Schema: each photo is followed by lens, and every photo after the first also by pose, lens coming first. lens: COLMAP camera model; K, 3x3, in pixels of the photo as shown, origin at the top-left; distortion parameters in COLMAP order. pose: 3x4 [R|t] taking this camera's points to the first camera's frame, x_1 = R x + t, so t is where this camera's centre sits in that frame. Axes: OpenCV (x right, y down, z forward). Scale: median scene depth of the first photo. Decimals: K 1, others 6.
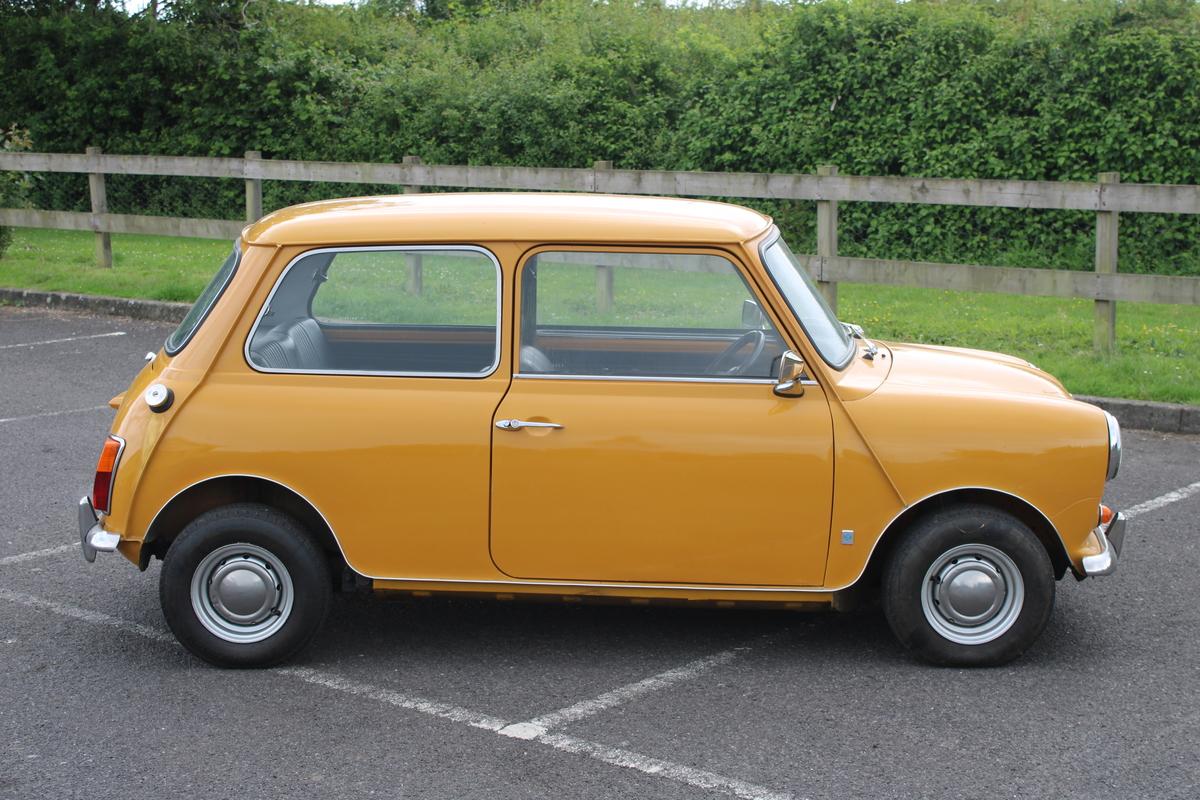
lens RADIAL K [[2000.2, 0, 600.0], [0, 2000.2, 400.0], [0, 0, 1]] dist [0.003936, 0.024617]
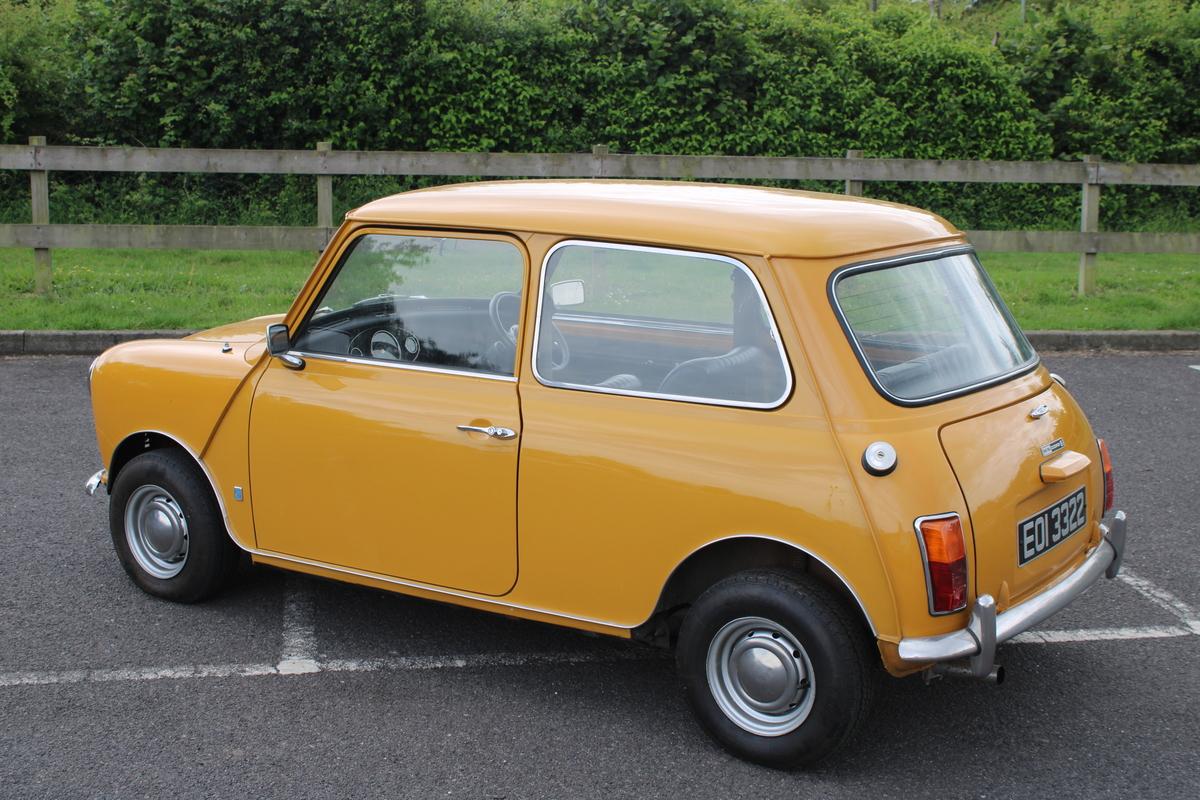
lens RADIAL K [[1641.5, 0, 600.0], [0, 1641.5, 400.0], [0, 0, 1]] dist [-0.048198, 0.103097]
pose [[0.622136, -0.123158, 0.773161, -0.286591], [0.084617, 0.992342, 0.089983, -0.020336], [-0.778323, 0.009441, 0.627793, 0.158451]]
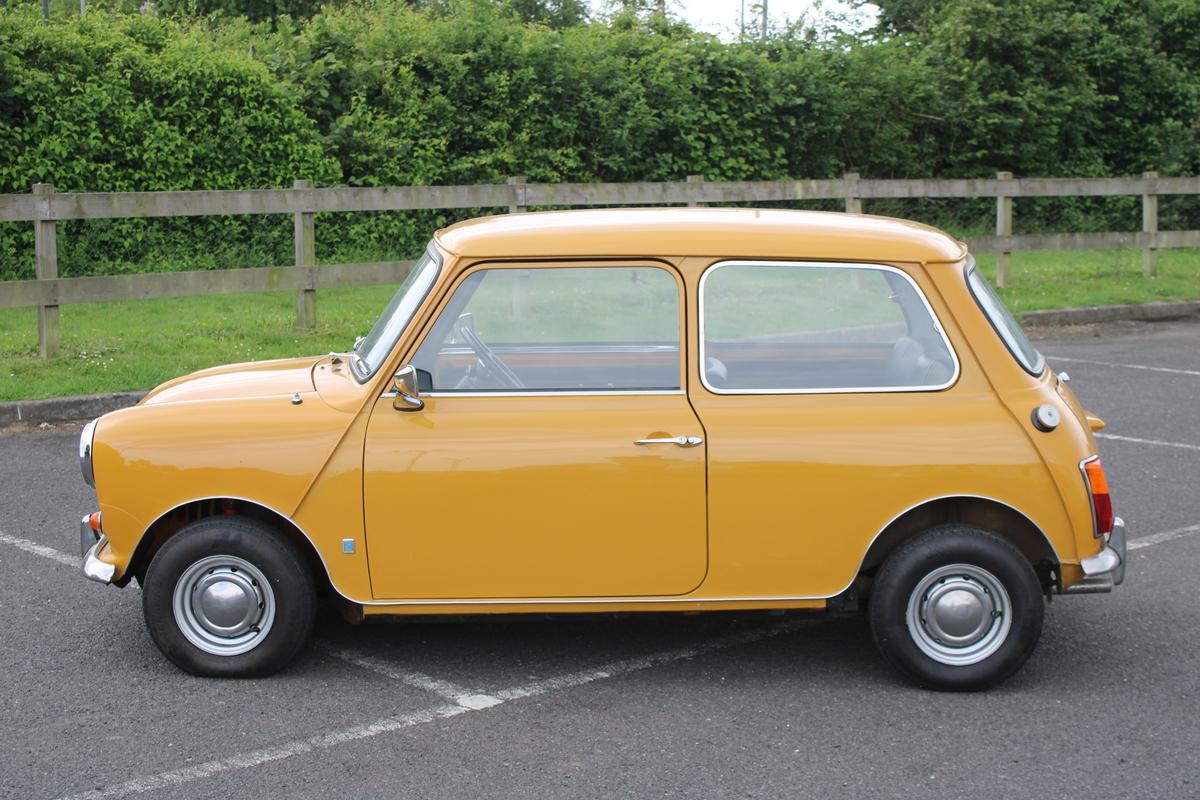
lens RADIAL K [[2000.2, 0, 600.0], [0, 2000.2, 400.0], [0, 0, 1]] dist [0.003936, 0.024617]
pose [[0.110515, -0.127132, 0.985710, -0.507206], [0.134706, 0.984549, 0.111879, -0.050200], [-0.984703, 0.120417, 0.125933, 0.373465]]
